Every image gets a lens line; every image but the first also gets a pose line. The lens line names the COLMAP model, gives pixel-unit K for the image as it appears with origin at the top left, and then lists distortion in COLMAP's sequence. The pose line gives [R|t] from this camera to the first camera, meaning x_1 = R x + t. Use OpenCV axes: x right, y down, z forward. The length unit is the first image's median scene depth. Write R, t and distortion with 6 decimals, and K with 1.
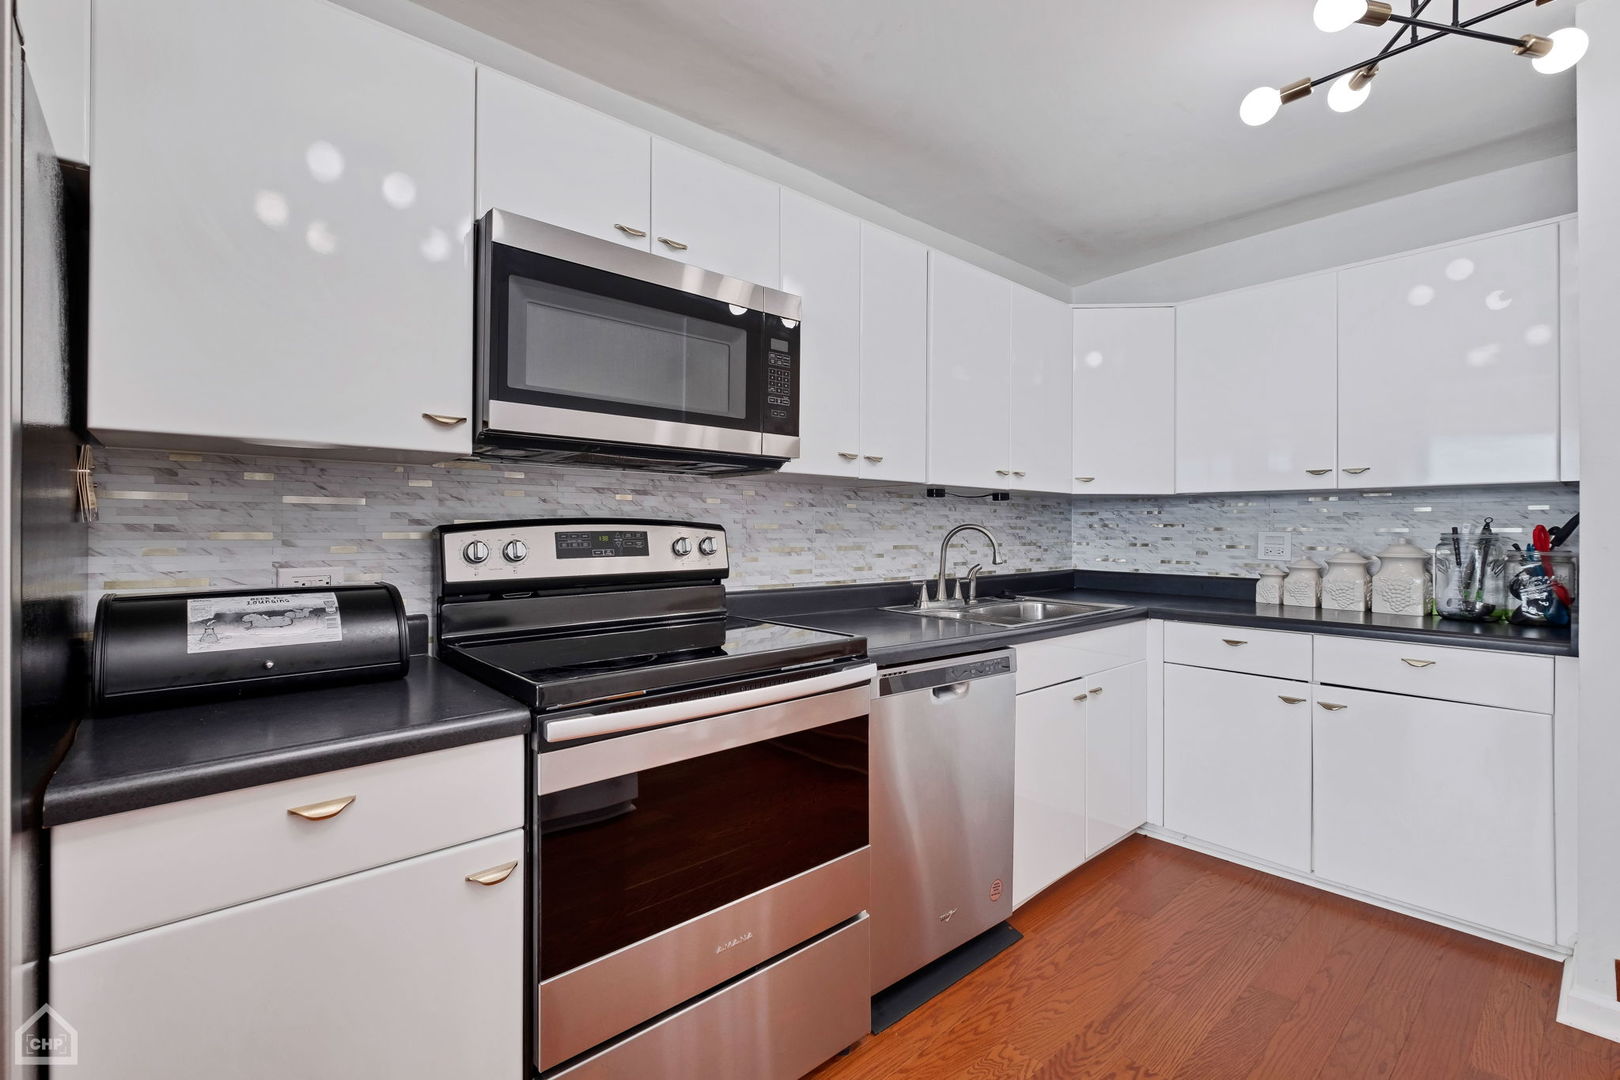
lens RADIAL K [[704.4, 0, 800.9], [0, 704.4, 533.1], [0, 0, 1]] dist [0.000796, 0.000930]
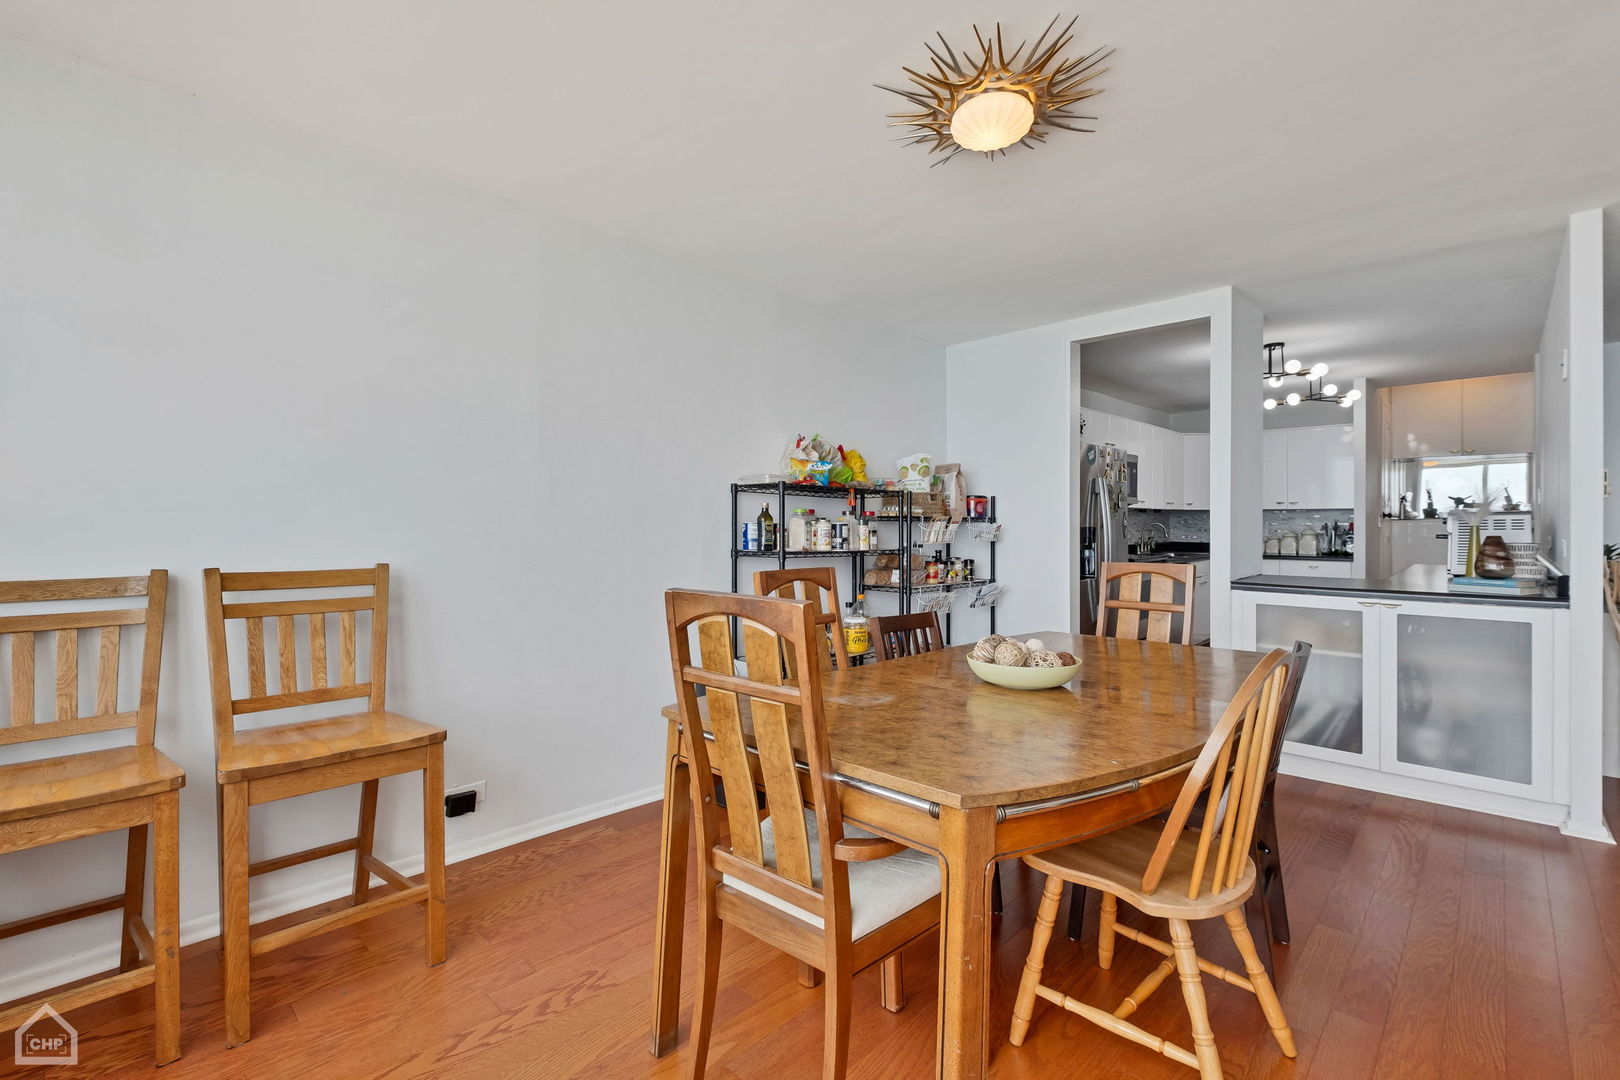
lens RADIAL K [[704.4, 0, 800.9], [0, 704.4, 533.1], [0, 0, 1]] dist [0.000796, 0.000930]
pose [[0.997826, -0.006599, 0.065569, -1.376245], [0.005990, 0.999937, 0.009487, -0.007049], [-0.065628, -0.009074, 0.997803, -1.700714]]
